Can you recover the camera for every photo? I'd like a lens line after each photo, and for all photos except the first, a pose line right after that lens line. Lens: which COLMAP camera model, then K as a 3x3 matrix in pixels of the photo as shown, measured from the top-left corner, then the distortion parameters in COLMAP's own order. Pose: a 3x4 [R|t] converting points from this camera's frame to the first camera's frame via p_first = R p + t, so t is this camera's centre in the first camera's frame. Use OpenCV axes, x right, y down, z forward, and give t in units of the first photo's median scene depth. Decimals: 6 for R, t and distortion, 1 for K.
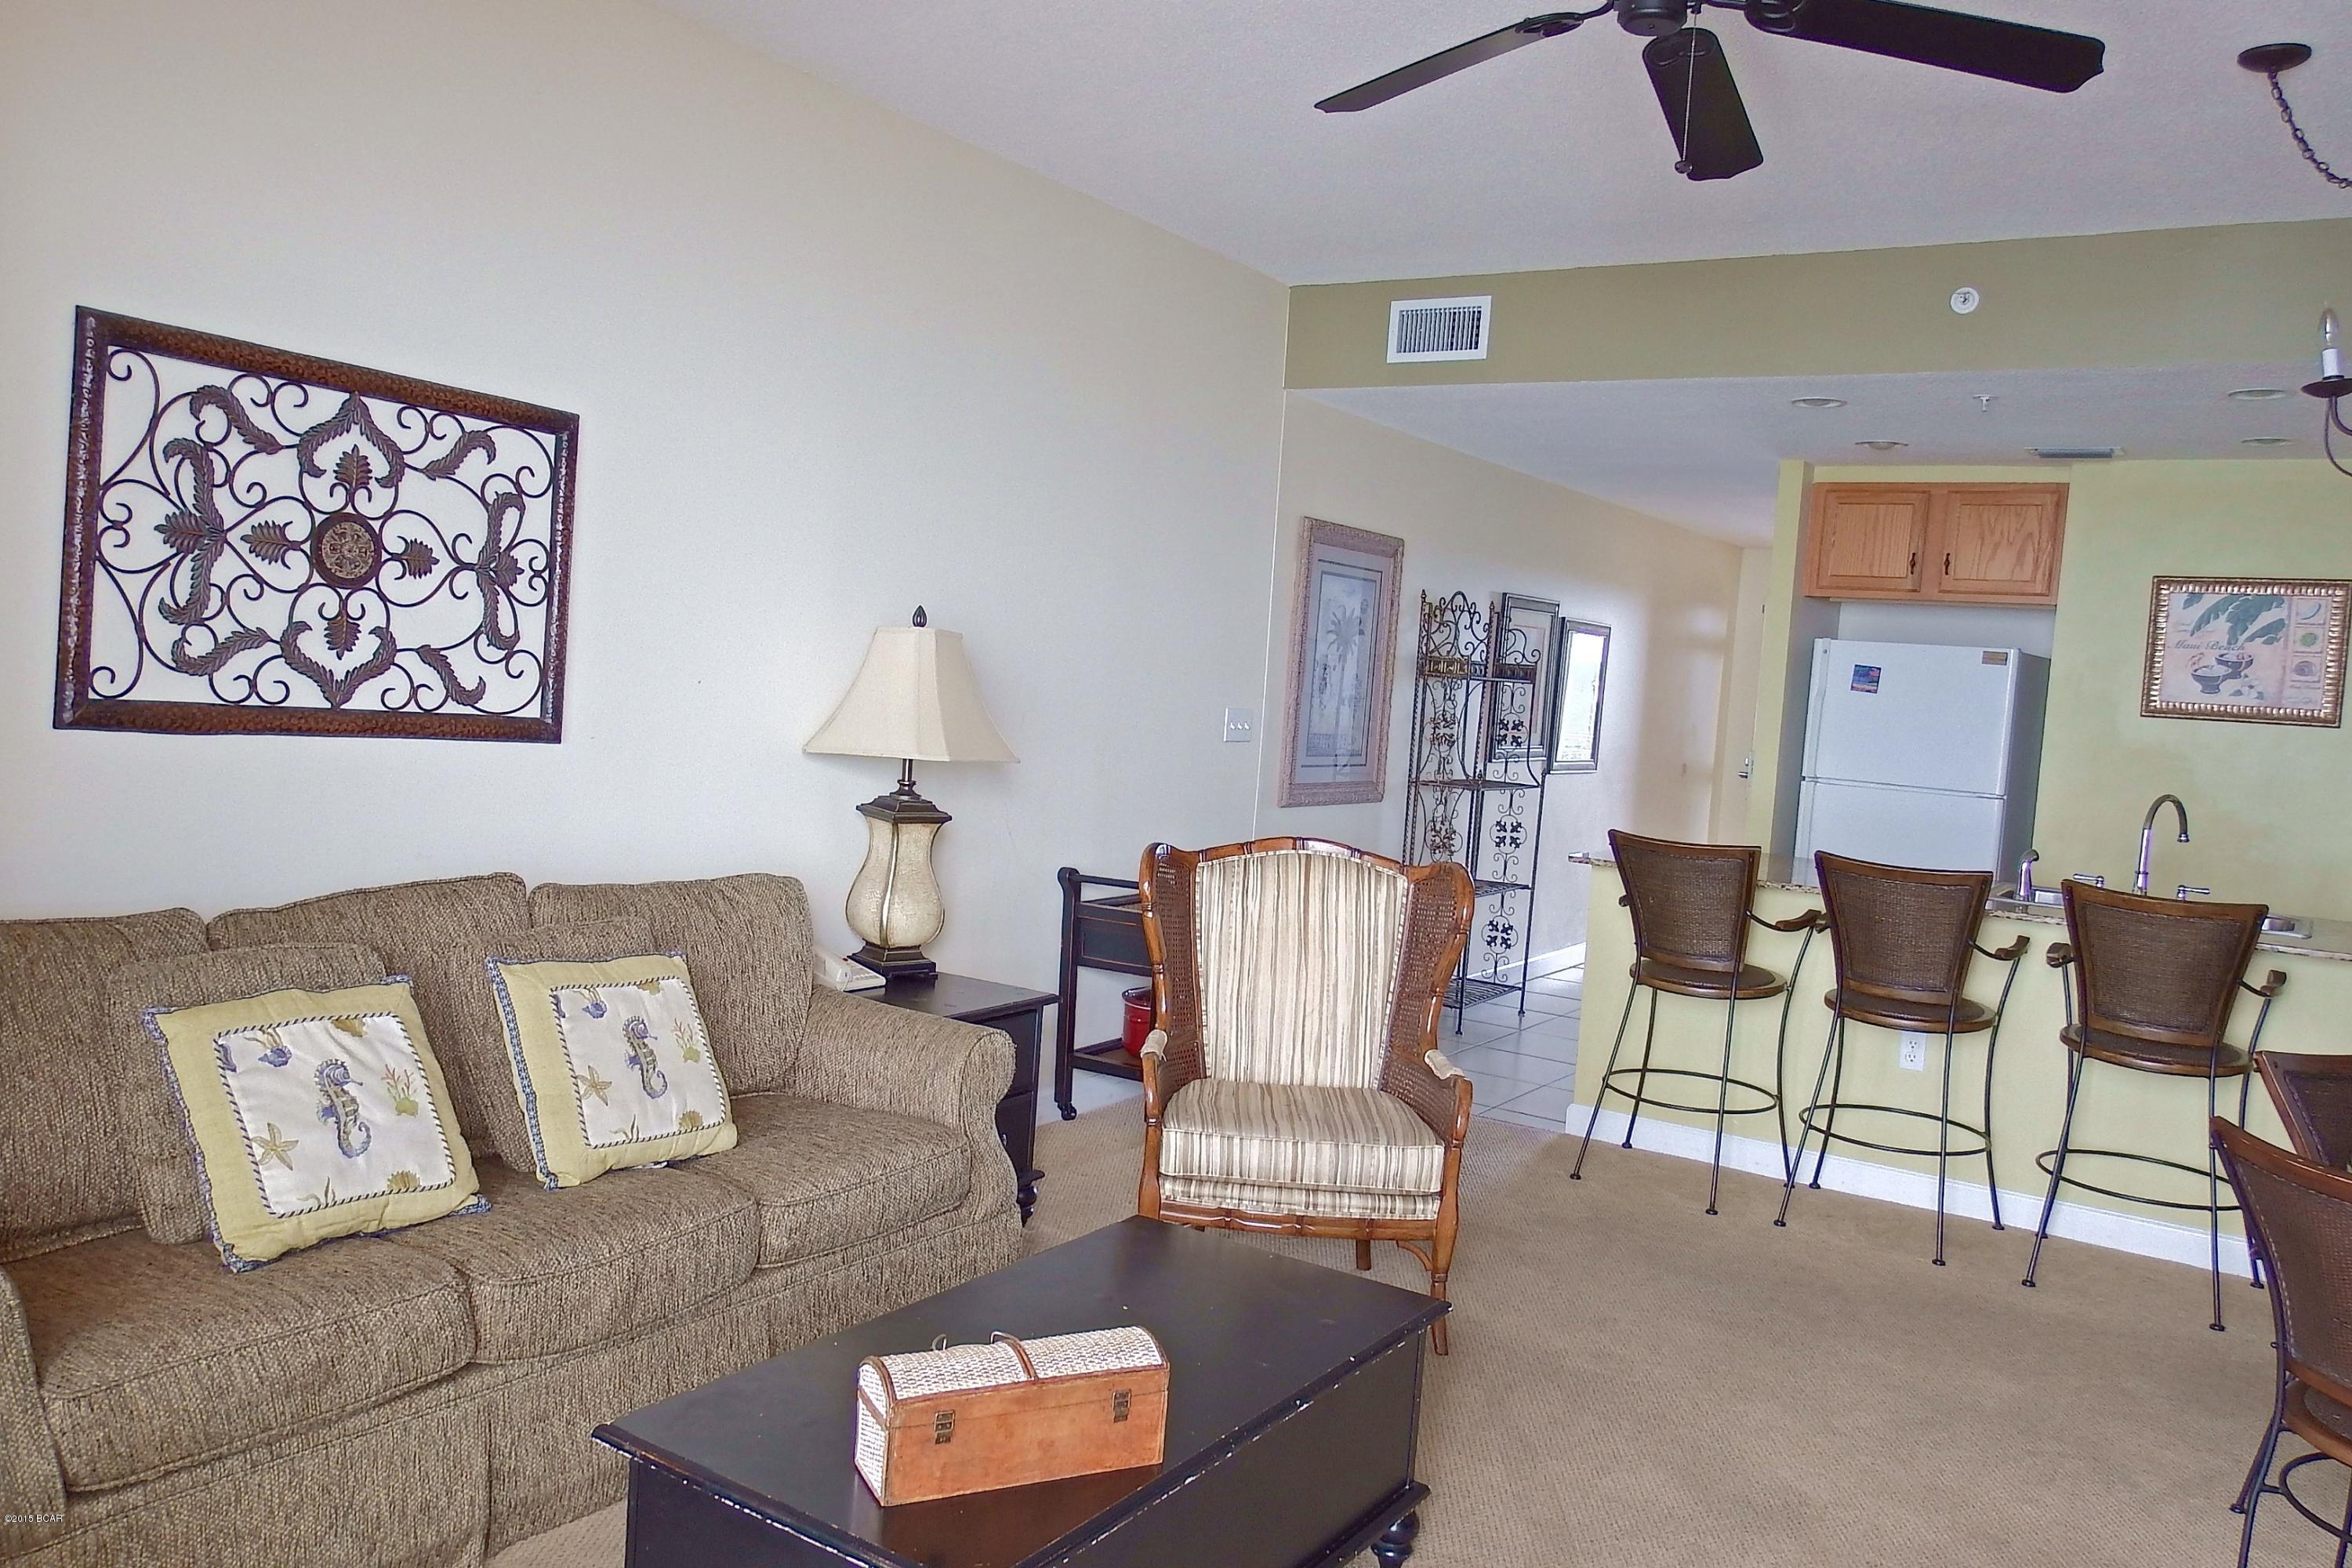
lens RADIAL K [[1827.0, 0, 1146.3], [0, 1827.0, 789.3], [0, 0, 1]] dist [-0.005335, -0.006189]
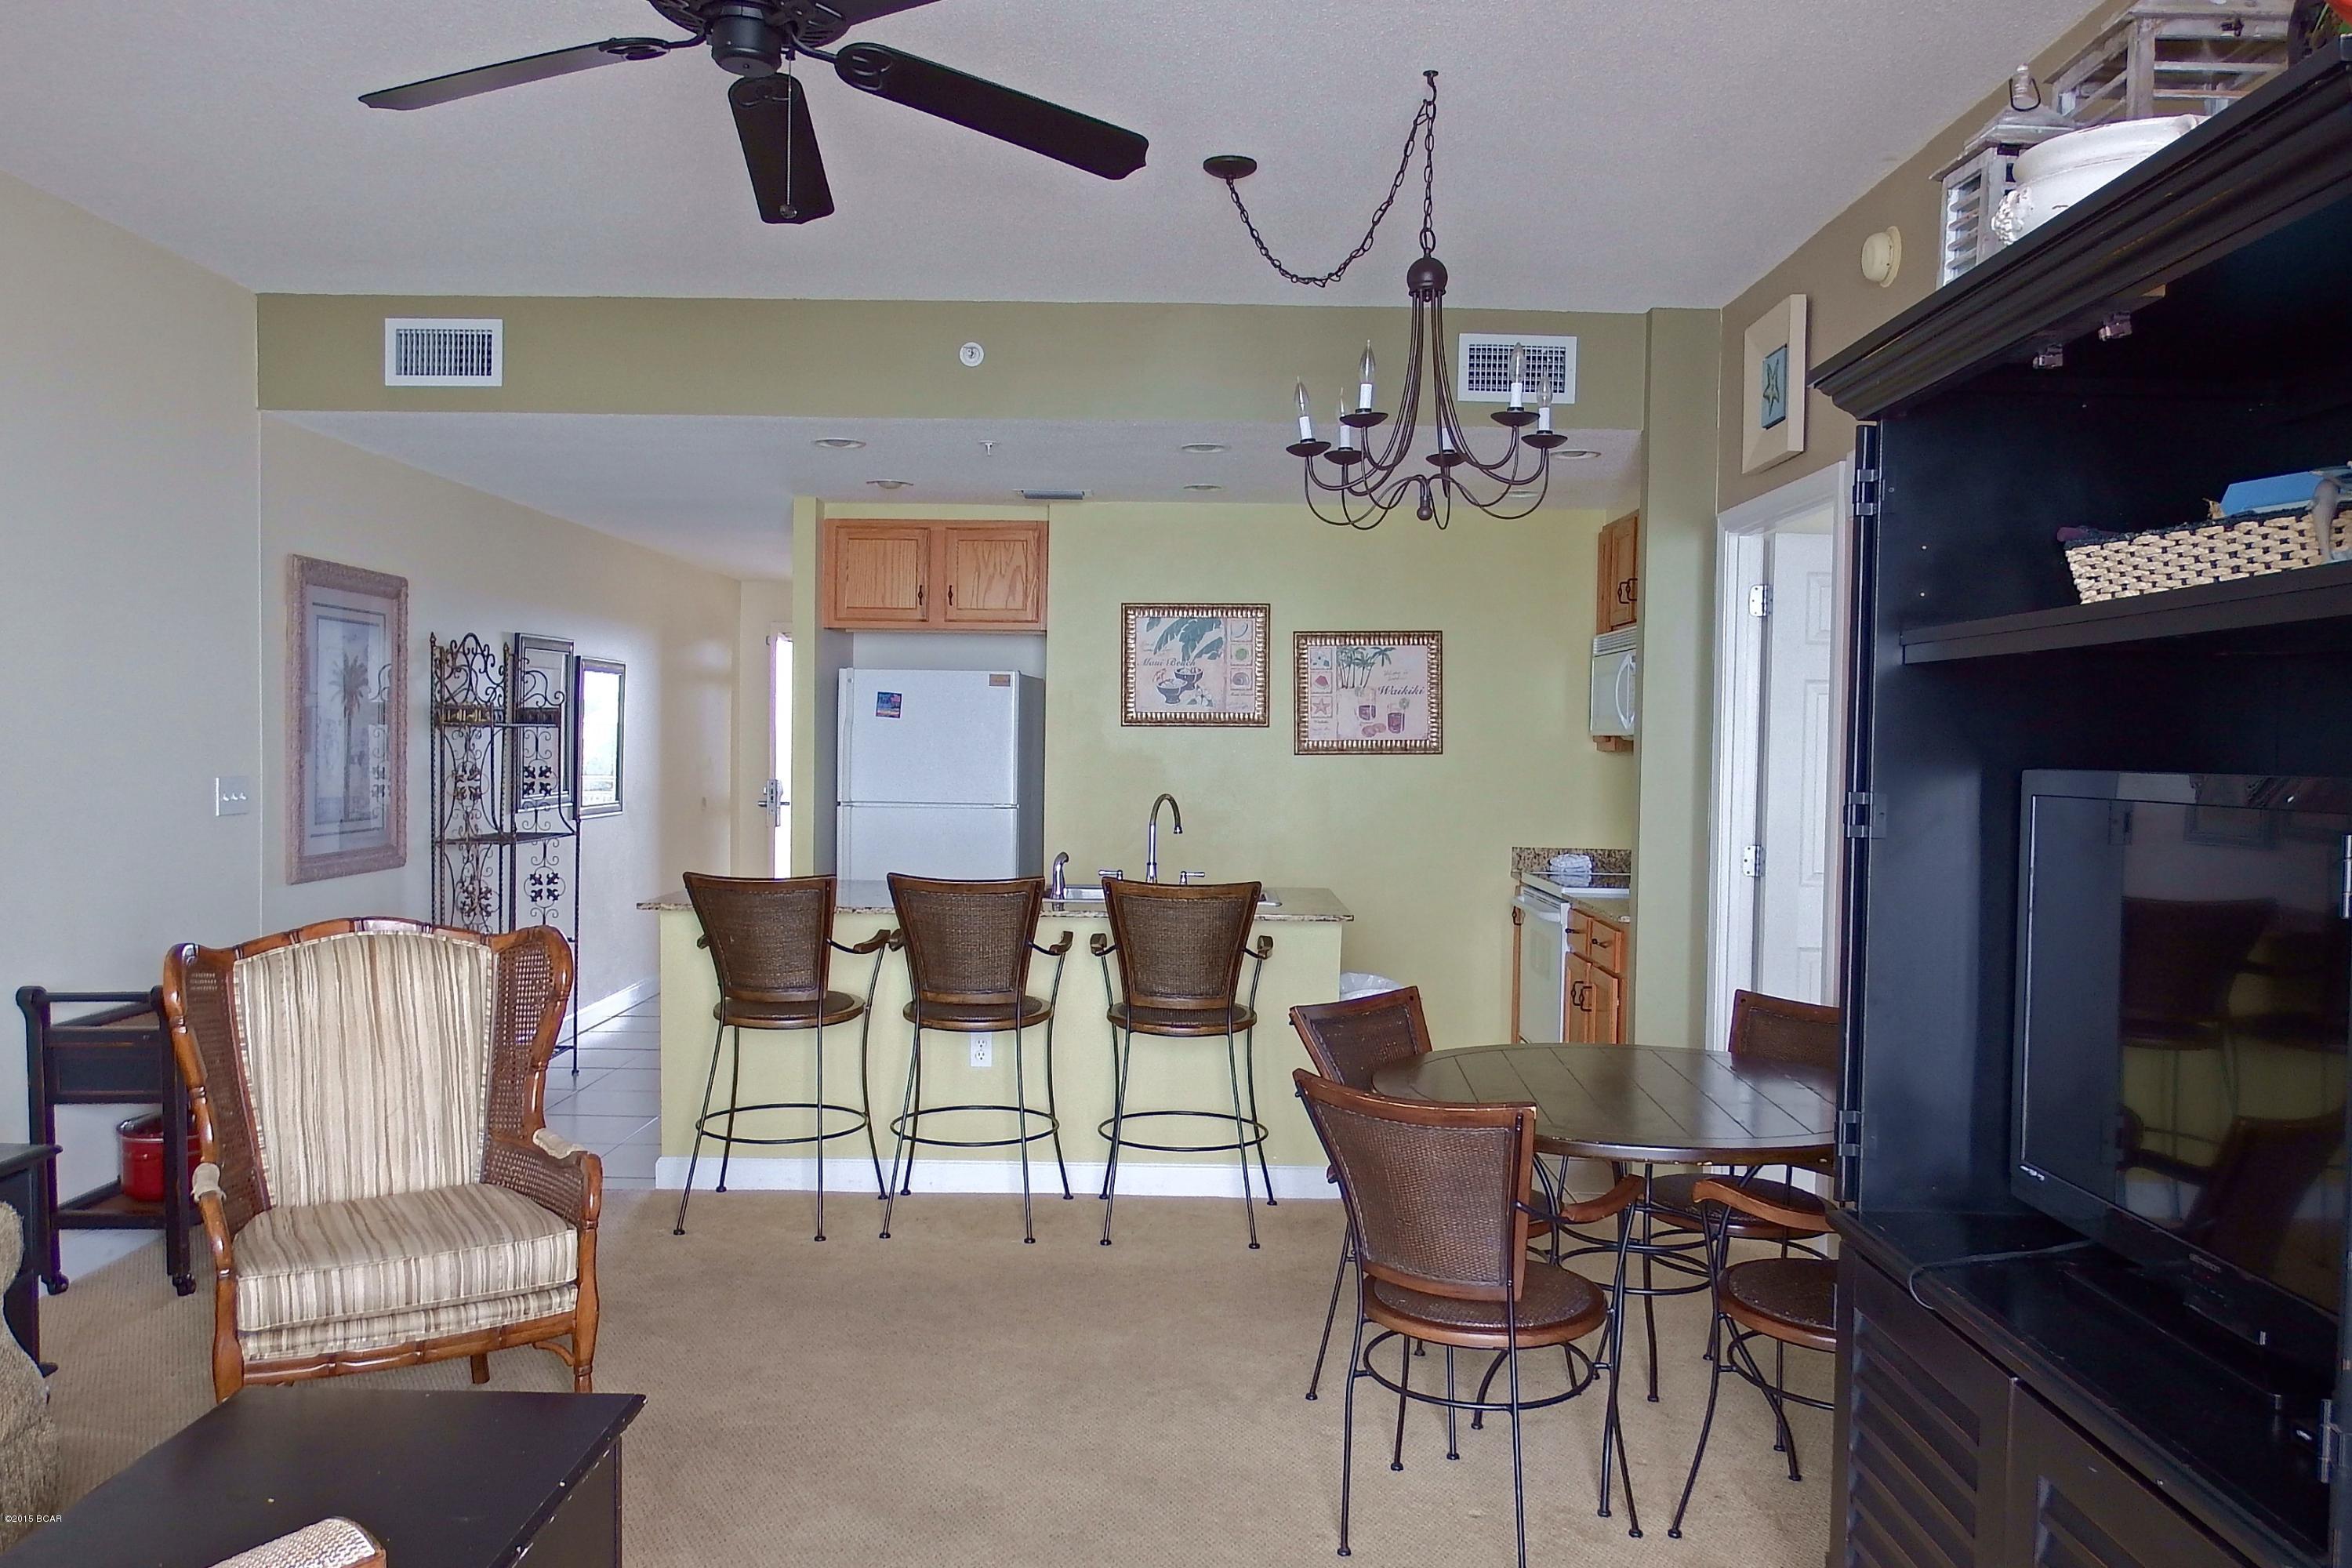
lens RADIAL K [[1827.0, 0, 1225.3], [0, 1827.0, 787.4], [0, 0, 1]] dist [-0.005335, -0.006189]
pose [[0.828332, -0.073781, 0.555357, -0.055397], [0.083077, 0.996507, 0.008477, -0.009645], [-0.554043, 0.039116, 0.831569, 0.024555]]
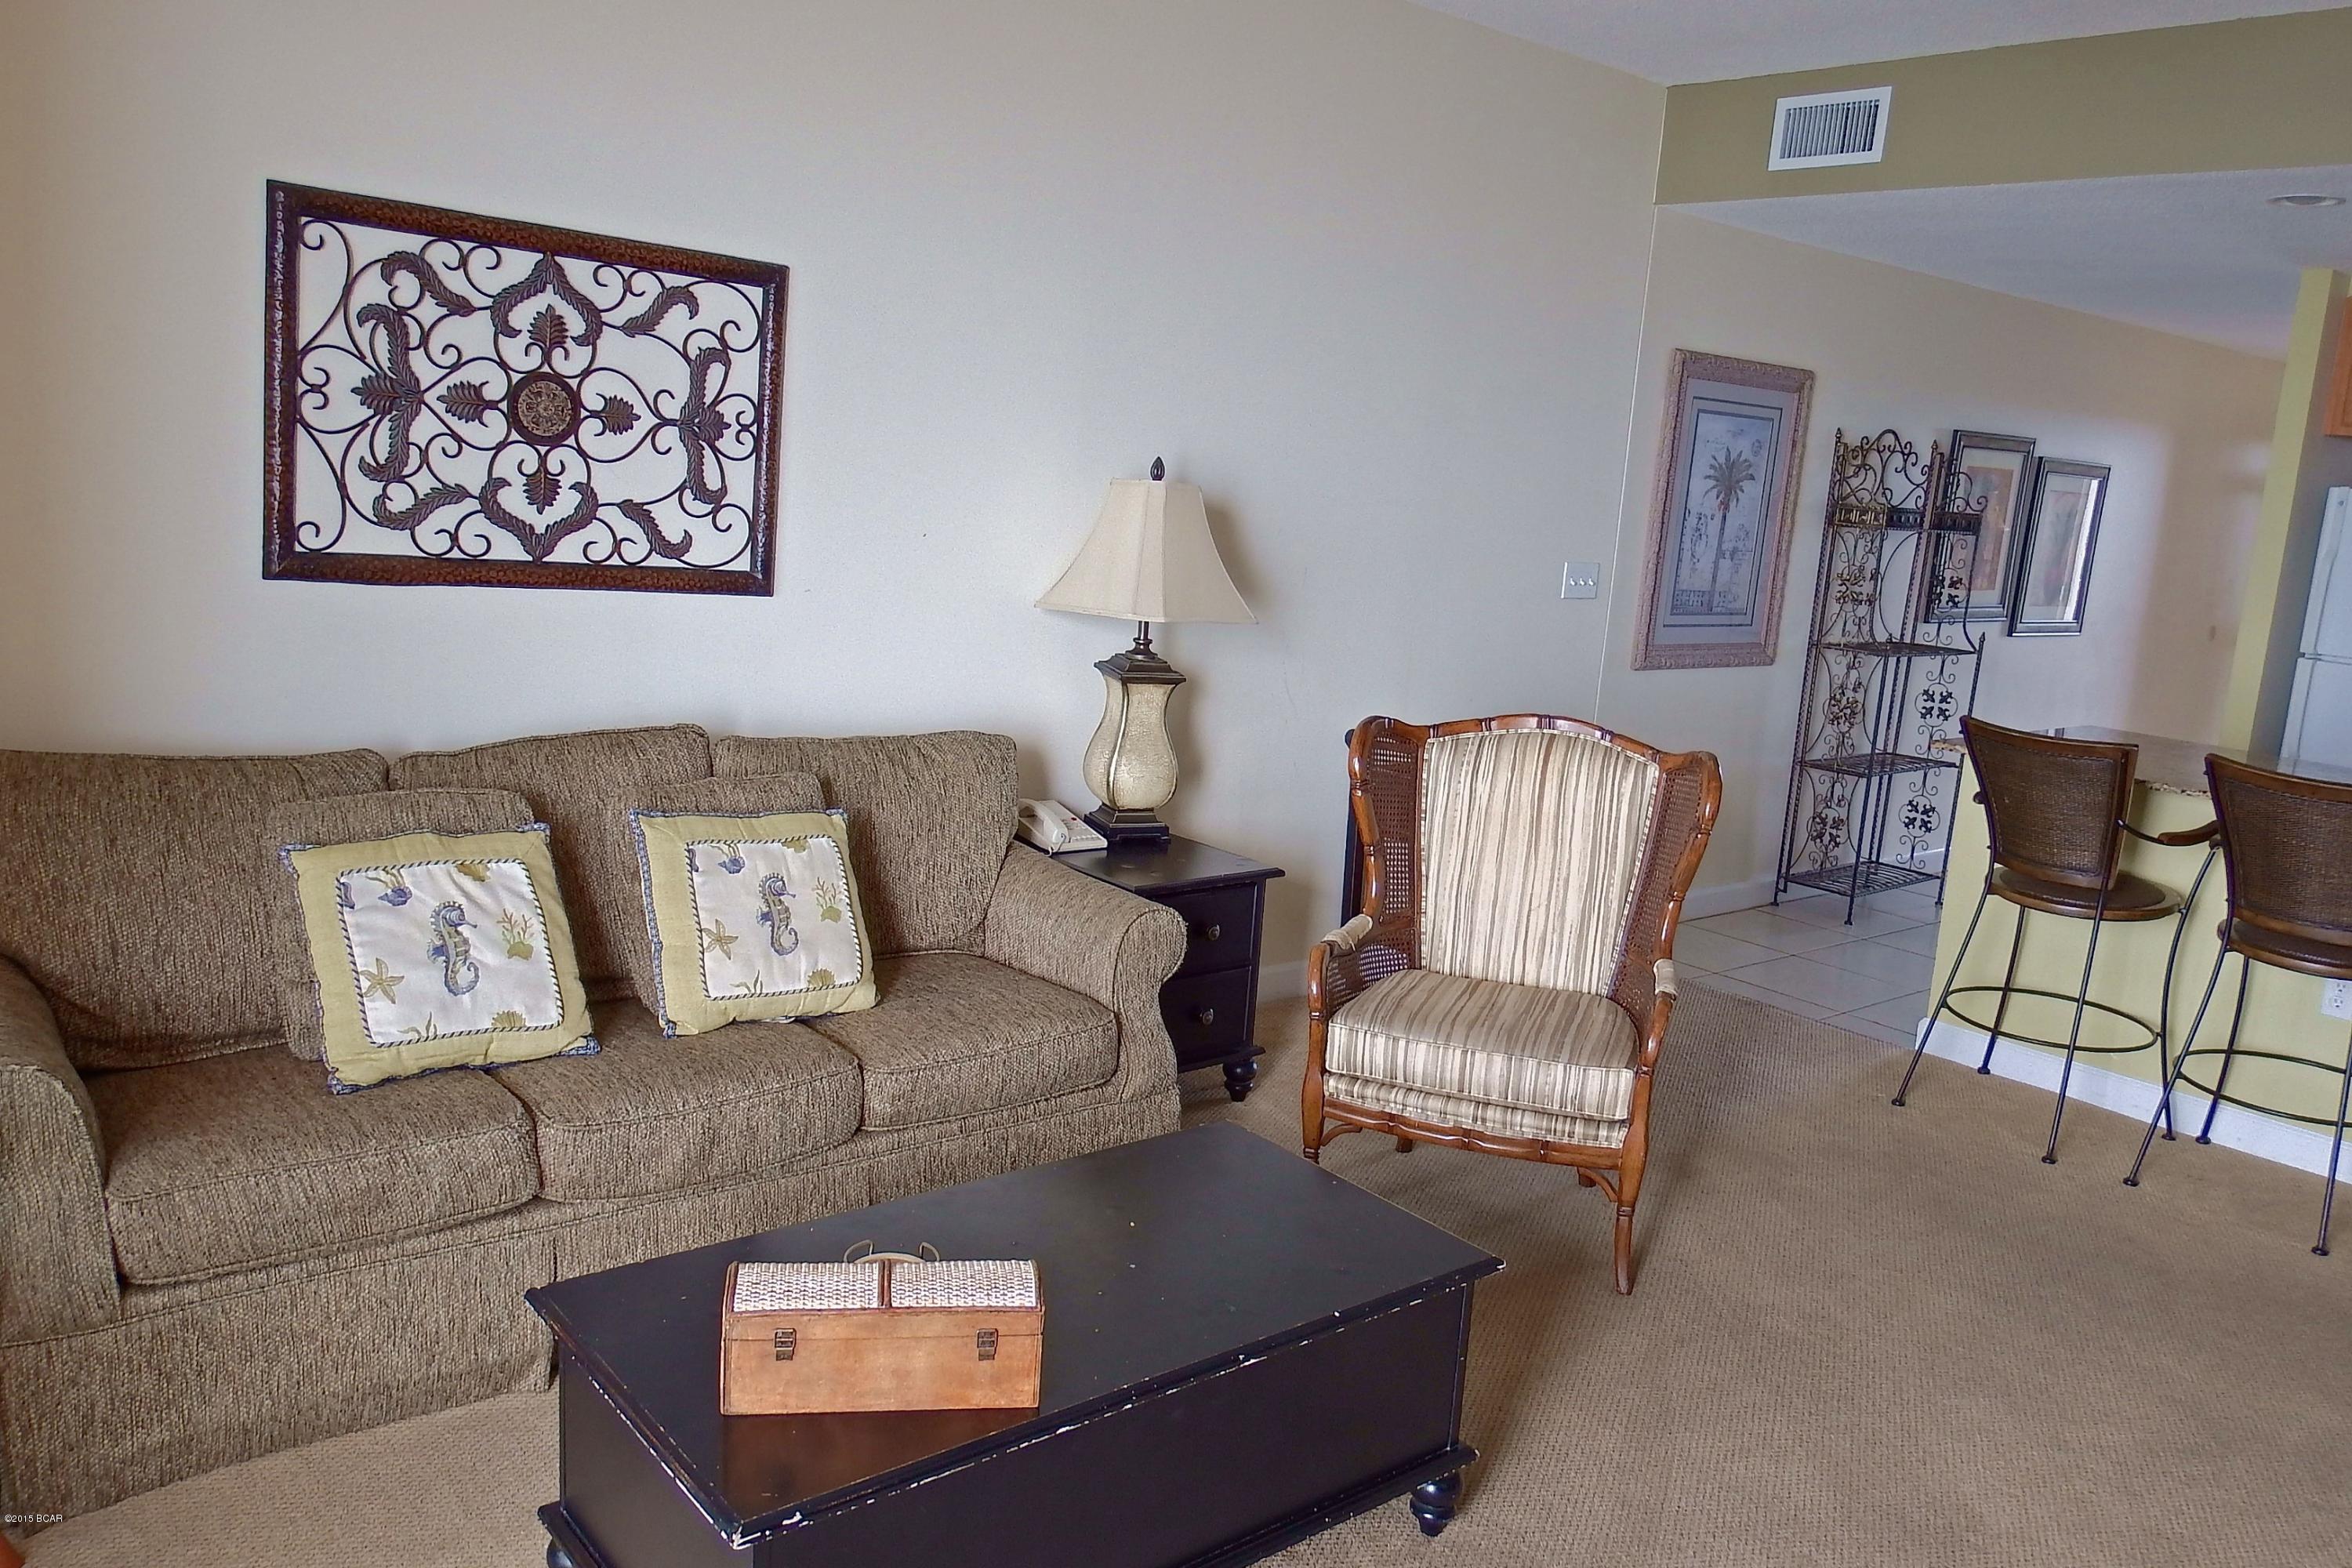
lens RADIAL K [[1827.0, 0, 1161.9], [0, 1827.0, 777.3], [0, 0, 1]] dist [-0.005335, -0.006189]
pose [[0.957220, 0.052972, -0.284470, 0.161878], [-0.027486, 0.995301, 0.092849, -0.022139], [0.288051, -0.081058, 0.954178, 0.072729]]
